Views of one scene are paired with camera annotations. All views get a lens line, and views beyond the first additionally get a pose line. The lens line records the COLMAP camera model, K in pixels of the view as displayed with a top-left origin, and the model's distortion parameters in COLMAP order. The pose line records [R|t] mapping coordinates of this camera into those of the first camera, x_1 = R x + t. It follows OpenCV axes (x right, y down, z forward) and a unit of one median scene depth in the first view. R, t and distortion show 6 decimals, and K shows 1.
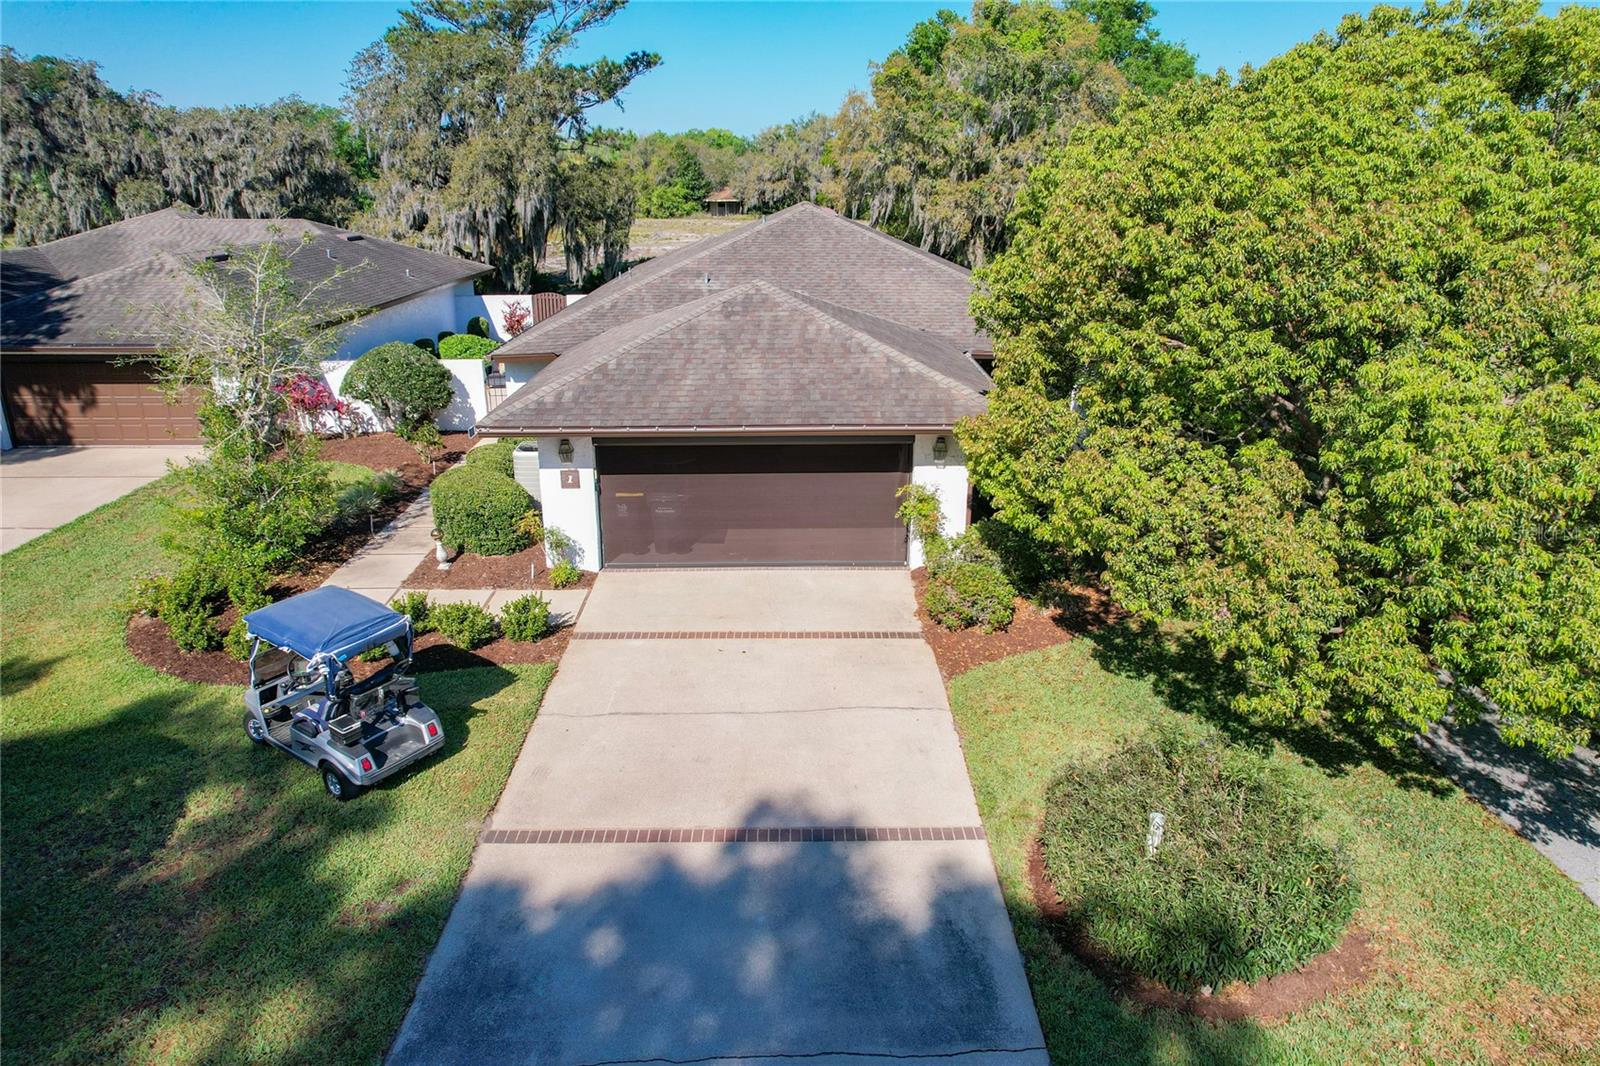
lens RADIAL K [[1044.1, 0, 814.2], [0, 1044.1, 530.0], [0, 0, 1]] dist [-0.065303, 0.055739]
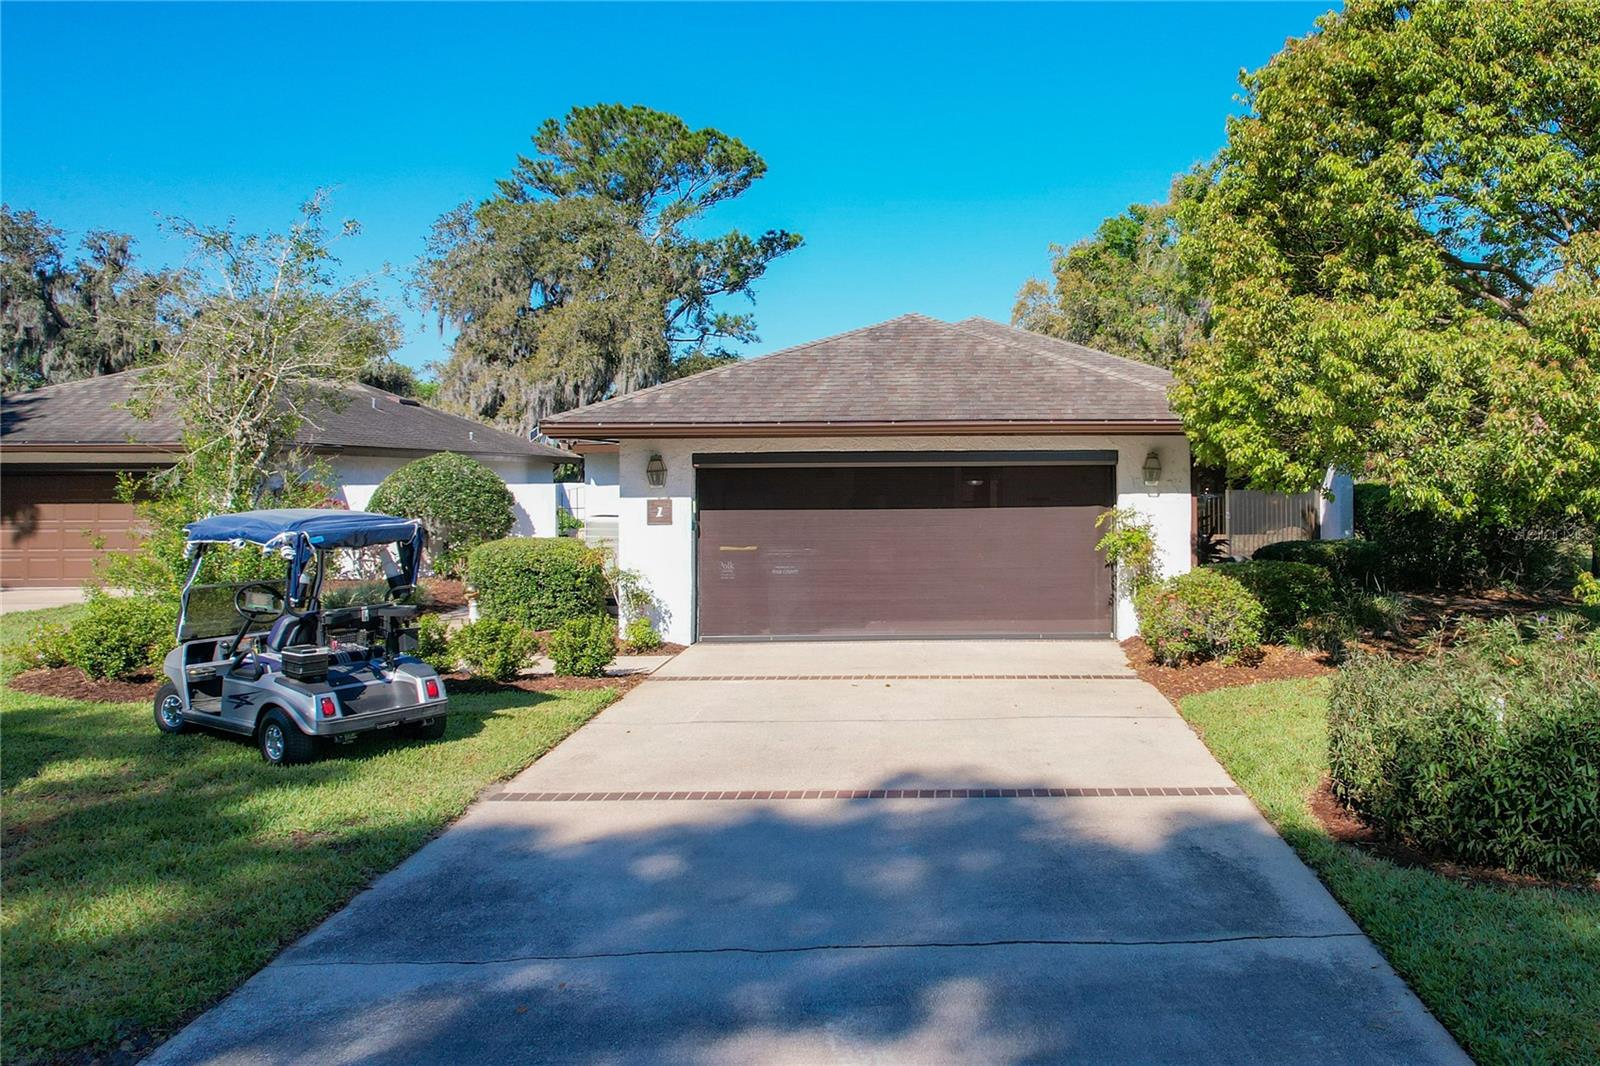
lens RADIAL K [[1352.3, 0, 1030.7], [0, 1352.3, 445.6], [0, 0, 1]] dist [-0.090955, 0.074710]
pose [[0.999445, -0.007555, 0.032445, 0.000868], [0.018323, 0.938061, -0.345985, 0.246234], [-0.027821, 0.346388, 0.937679, 0.072742]]
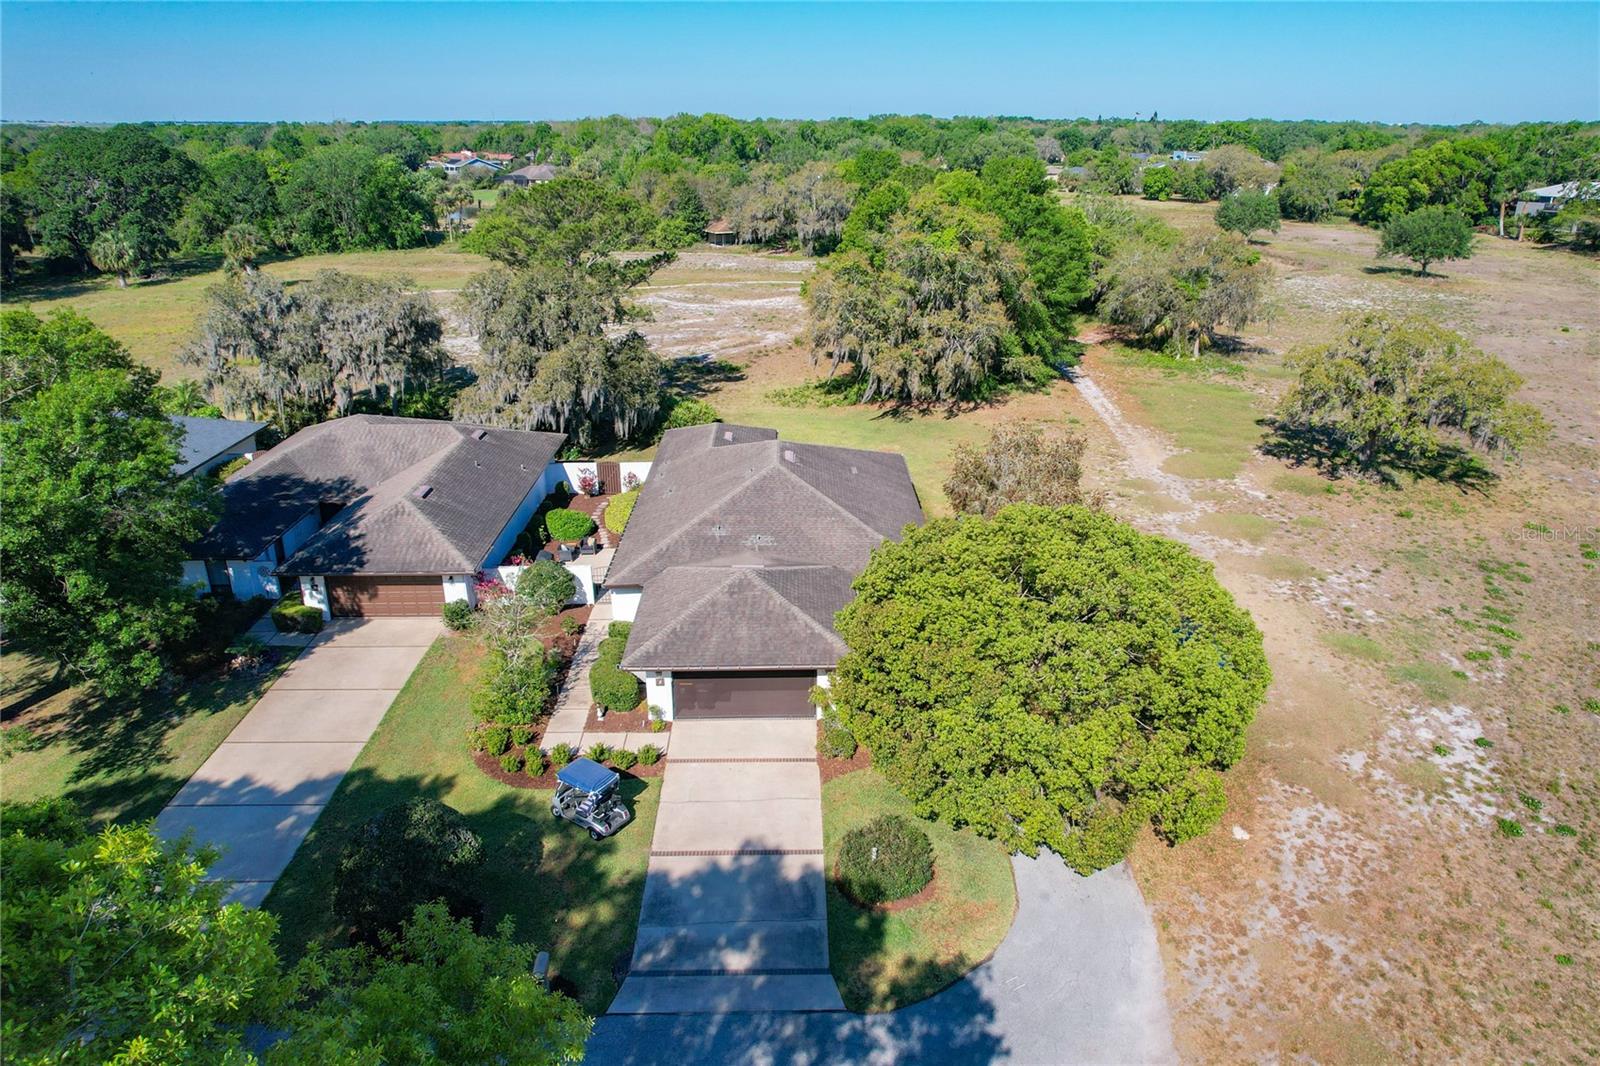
lens RADIAL K [[1044.1, 0, 814.2], [0, 1044.1, 530.0], [0, 0, 1]] dist [-0.065303, 0.055739]
pose [[0.999992, -0.003555, 0.001979, 0.086665], [0.003458, 0.998883, 0.047132, -0.473521], [-0.002145, -0.047125, 0.998887, -1.180348]]
